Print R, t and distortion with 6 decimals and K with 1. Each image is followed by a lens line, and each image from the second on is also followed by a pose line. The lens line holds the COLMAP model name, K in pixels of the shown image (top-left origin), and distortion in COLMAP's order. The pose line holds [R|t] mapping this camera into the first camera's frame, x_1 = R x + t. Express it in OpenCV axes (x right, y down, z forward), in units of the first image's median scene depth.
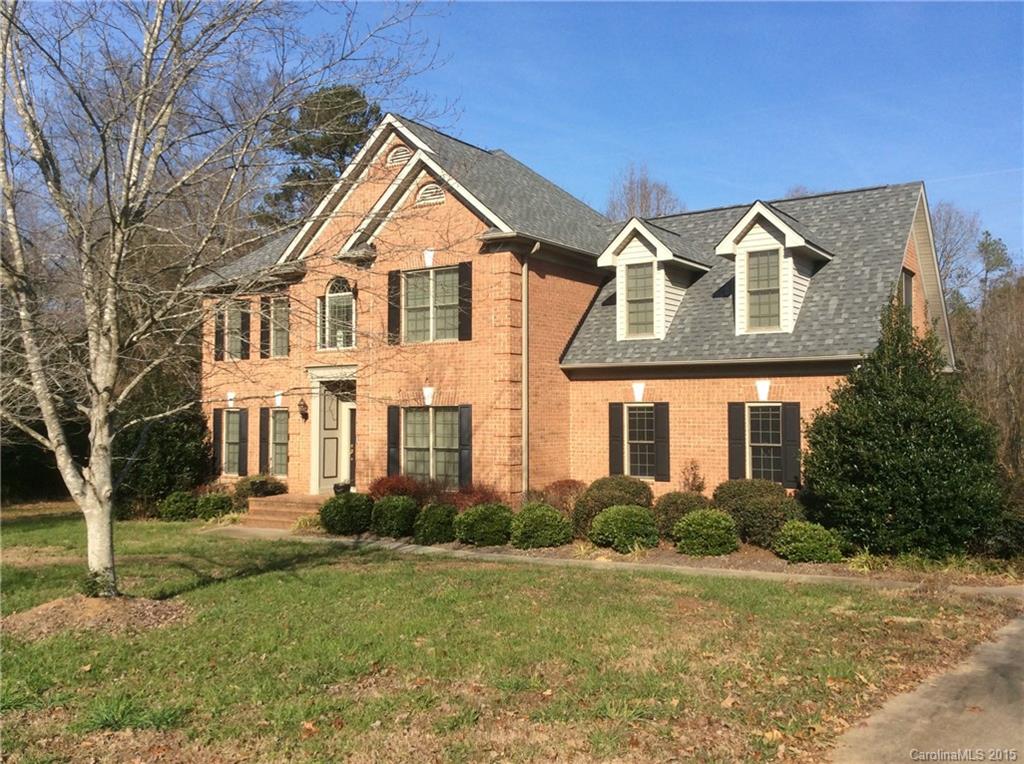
lens RADIAL K [[948.2, 0, 511.7], [0, 948.2, 376.9], [0, 0, 1]] dist [0.140785, 0.000000]
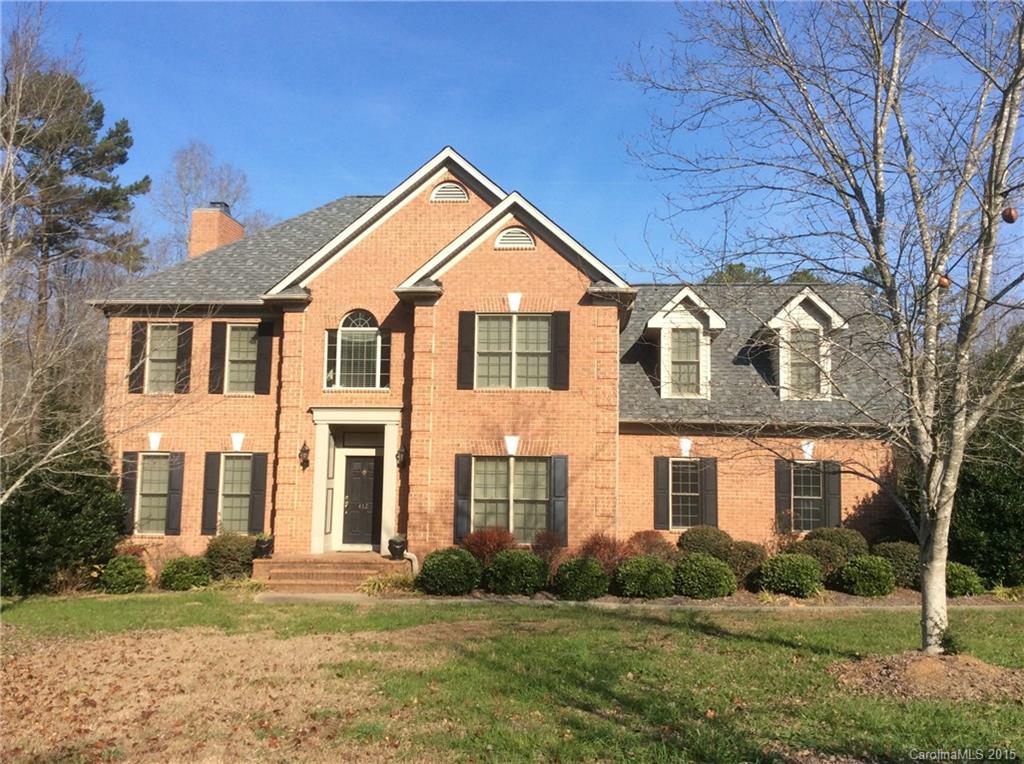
lens RADIAL K [[870.0, 0, 512.1], [0, 870.0, 386.8], [0, 0, 1]] dist [0.084053, -0.006667]
pose [[0.842187, 0.065125, 0.535238, -0.550000], [-0.038339, 0.997399, -0.061033, 0.014846], [-0.537821, 0.030881, 0.842493, 0.251263]]
